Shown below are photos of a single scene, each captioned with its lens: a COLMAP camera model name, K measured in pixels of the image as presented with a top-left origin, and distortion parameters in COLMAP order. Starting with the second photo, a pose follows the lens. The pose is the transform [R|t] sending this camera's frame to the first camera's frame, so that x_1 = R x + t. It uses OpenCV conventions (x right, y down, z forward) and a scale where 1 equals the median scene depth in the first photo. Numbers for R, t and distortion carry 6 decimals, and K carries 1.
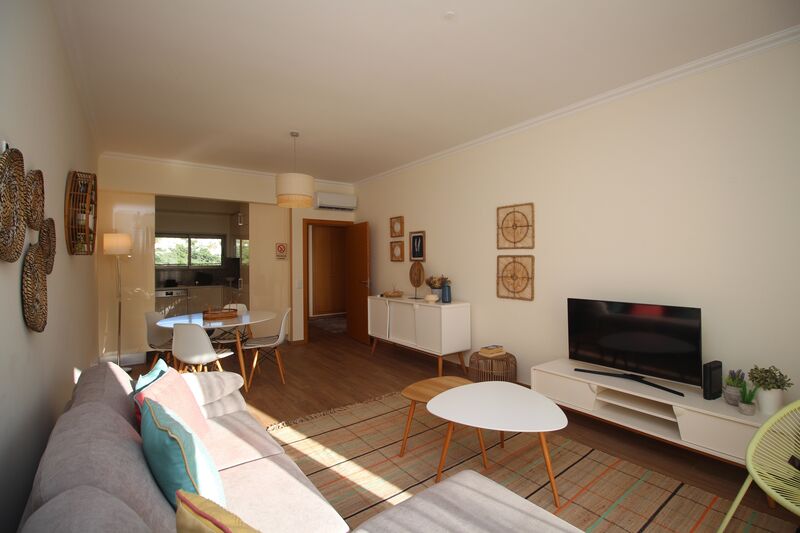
lens RADIAL K [[371.7, 0, 410.1], [0, 371.7, 258.8], [0, 0, 1]] dist [-0.005884, -0.009540]
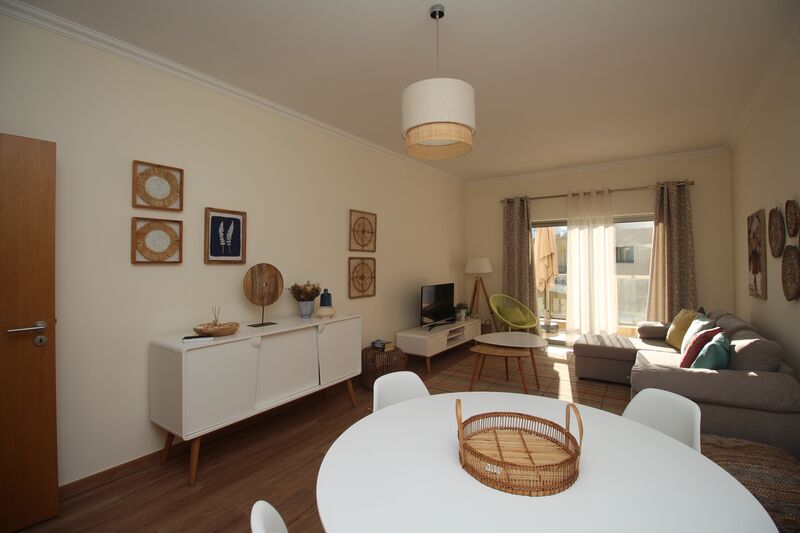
lens RADIAL K [[371.7, 0, 401.4], [0, 371.7, 257.5], [0, 0, 1]] dist [-0.005884, -0.009540]
pose [[-0.312435, 0.018897, 0.949751, -0.635961], [0.001152, 0.999809, -0.019514, 0.009812], [-0.949939, -0.005003, -0.312397, 0.987885]]
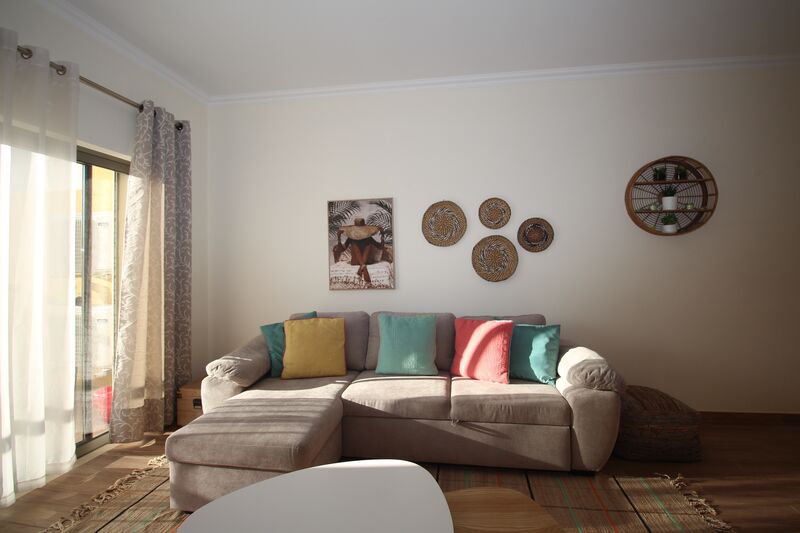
lens RADIAL K [[371.7, 0, 398.3], [0, 371.7, 260.7], [0, 0, 1]] dist [-0.005884, -0.009540]
pose [[-0.713181, 0.011999, -0.700877, 0.227268], [0.018401, 0.999829, -0.001607, 0.023594], [0.700739, -0.014043, -0.713280, 0.647685]]
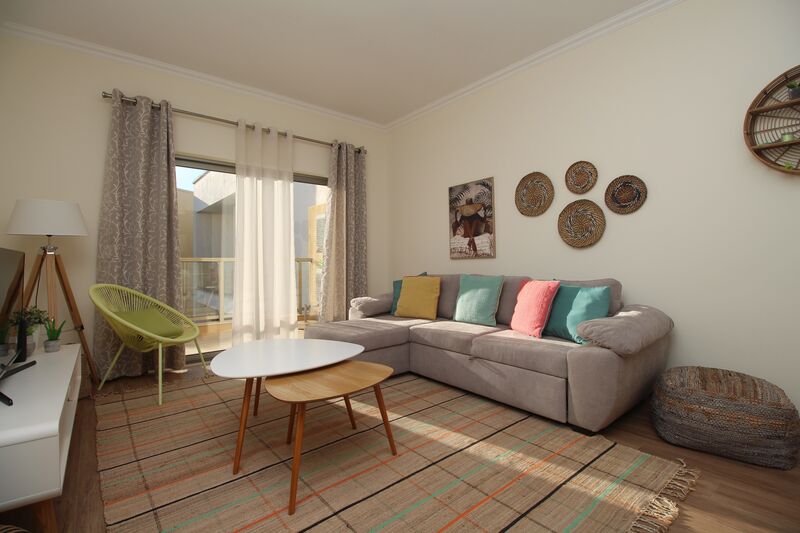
lens RADIAL K [[371.7, 0, 405.9], [0, 371.7, 254.4], [0, 0, 1]] dist [-0.005884, -0.009540]
pose [[-0.998425, 0.013114, -0.054540, -0.007114], [0.014623, 0.999519, -0.027363, 0.084028], [0.054155, -0.028117, -0.998137, 0.902581]]
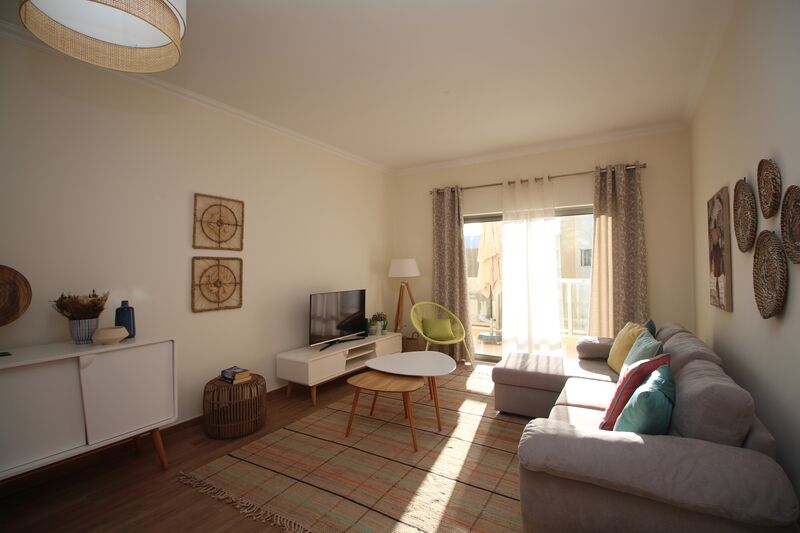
lens RADIAL K [[371.7, 0, 399.5], [0, 371.7, 259.2], [0, 0, 1]] dist [-0.005884, -0.009540]
pose [[-0.353921, 0.027353, 0.934875, -0.510297], [0.005780, 0.999617, -0.027059, 0.015481], [-0.935257, -0.004173, -0.353944, 0.732991]]
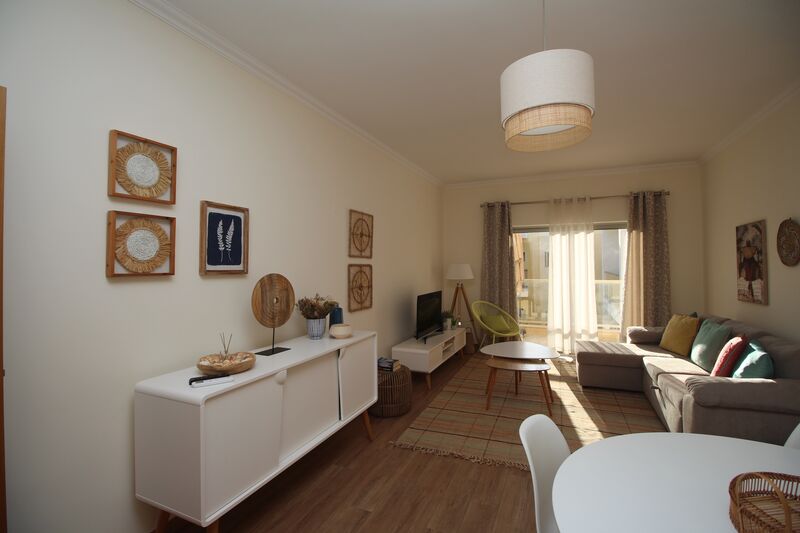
lens RADIAL K [[371.7, 0, 400.3], [0, 371.7, 258.5], [0, 0, 1]] dist [-0.005884, -0.009540]
pose [[-0.486059, 0.023843, 0.873601, -0.487762], [0.003668, 0.999675, -0.025243, 0.000012], [-0.873919, -0.009066, -0.485988, 1.104000]]
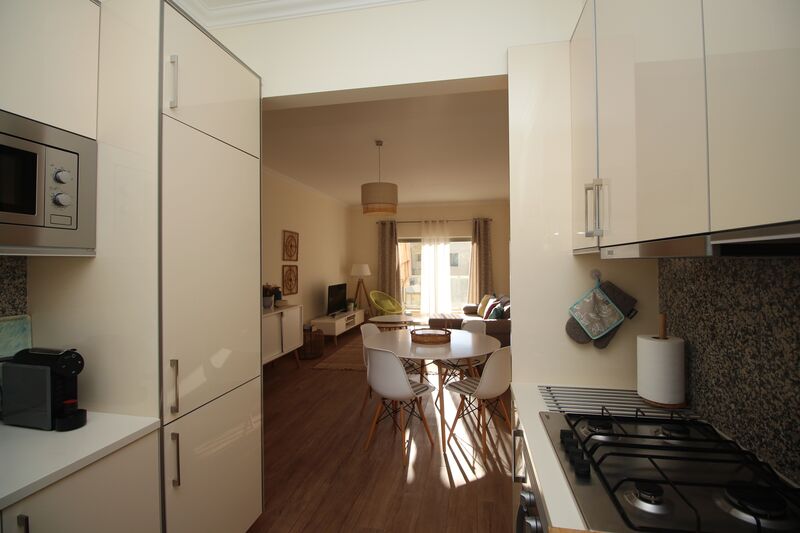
lens RADIAL K [[371.7, 0, 405.6], [0, 371.7, 259.2], [0, 0, 1]] dist [-0.005884, -0.009540]
pose [[-0.675526, 0.020667, 0.737047, -0.898585], [0.006660, 0.999737, -0.021928, 0.001765], [-0.737306, -0.009904, -0.675486, 1.331770]]
